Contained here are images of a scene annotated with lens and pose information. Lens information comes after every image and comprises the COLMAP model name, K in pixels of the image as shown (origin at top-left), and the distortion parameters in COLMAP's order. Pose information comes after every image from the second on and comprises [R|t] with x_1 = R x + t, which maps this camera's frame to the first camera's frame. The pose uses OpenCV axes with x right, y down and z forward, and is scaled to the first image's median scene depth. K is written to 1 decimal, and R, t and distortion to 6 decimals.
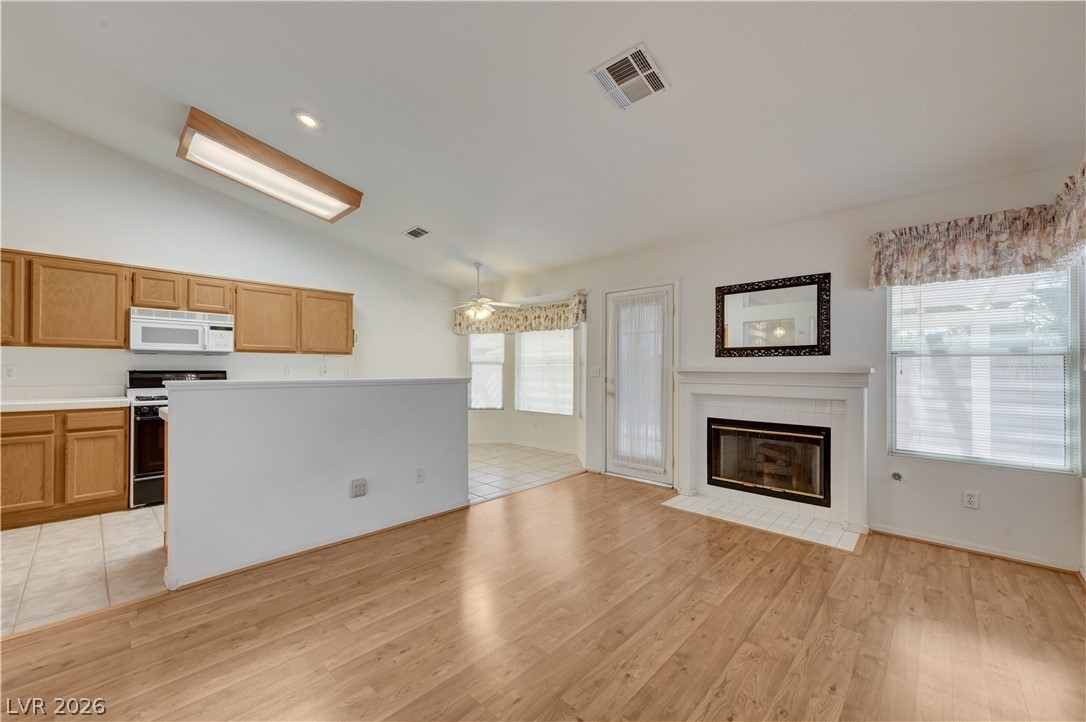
lens RADIAL K [[425.4, 0, 549.9], [0, 425.4, 366.4], [0, 0, 1]] dist [0.003455, 0.000482]
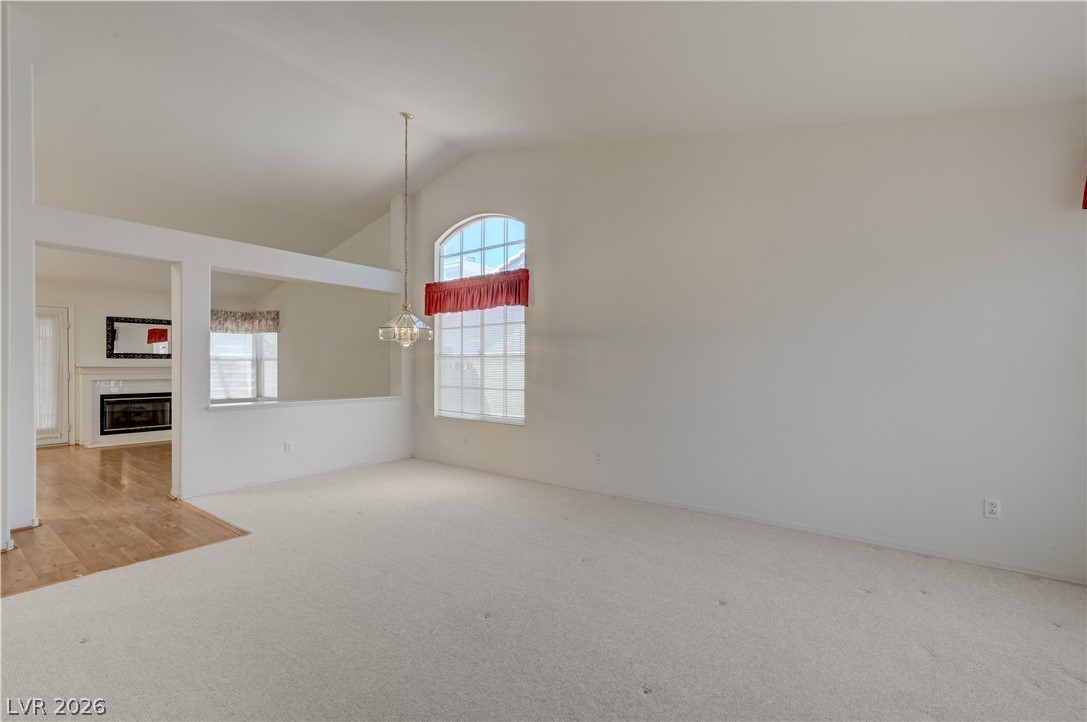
lens RADIAL K [[493.3, 0, 544.9], [0, 493.3, 368.0], [0, 0, 1]] dist [0.012900, 0.001296]
pose [[-0.075905, -0.003662, 0.997108, -1.916410], [-0.006453, 0.999974, 0.003181, -0.000401], [-0.997094, -0.006193, -0.075927, -0.641252]]
